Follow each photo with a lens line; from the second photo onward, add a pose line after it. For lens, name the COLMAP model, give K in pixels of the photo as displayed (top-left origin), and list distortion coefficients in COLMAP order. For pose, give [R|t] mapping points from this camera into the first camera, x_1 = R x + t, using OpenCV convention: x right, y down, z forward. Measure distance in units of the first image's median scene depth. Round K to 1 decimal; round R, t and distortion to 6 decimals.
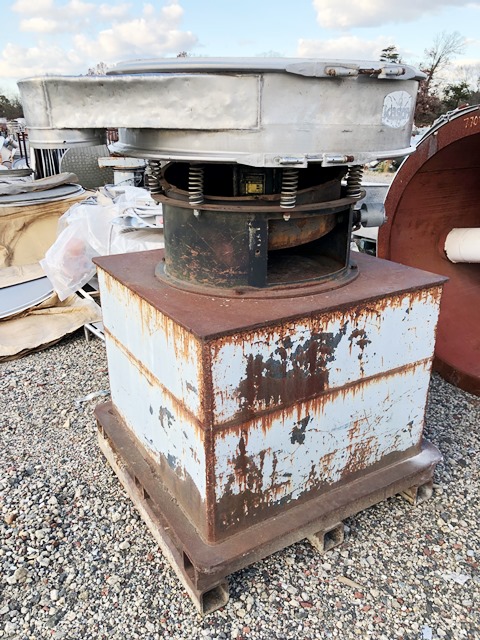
lens RADIAL K [[524.6, 0, 240.0], [0, 524.6, 320.0], [0, 0, 1]] dist [0.032162, -0.006178]
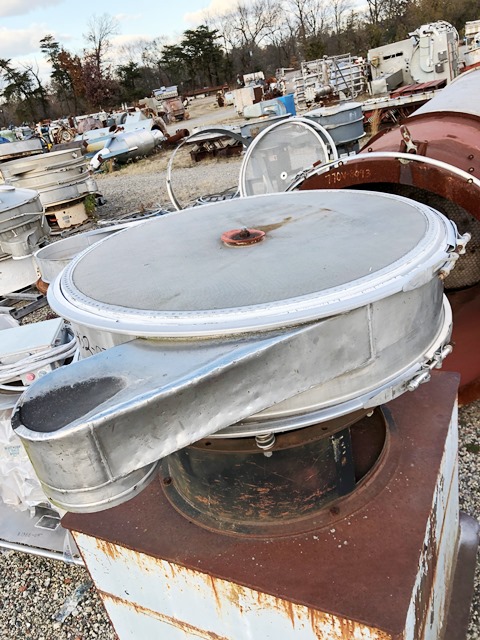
lens RADIAL K [[524.6, 0, 240.0], [0, 524.6, 320.0], [0, 0, 1]] dist [0.032162, -0.006178]
pose [[0.831165, -0.364930, 0.419513, -0.343703], [0.352555, 0.929316, 0.109897, -0.450665], [-0.429964, 0.056559, 0.901072, 0.296449]]
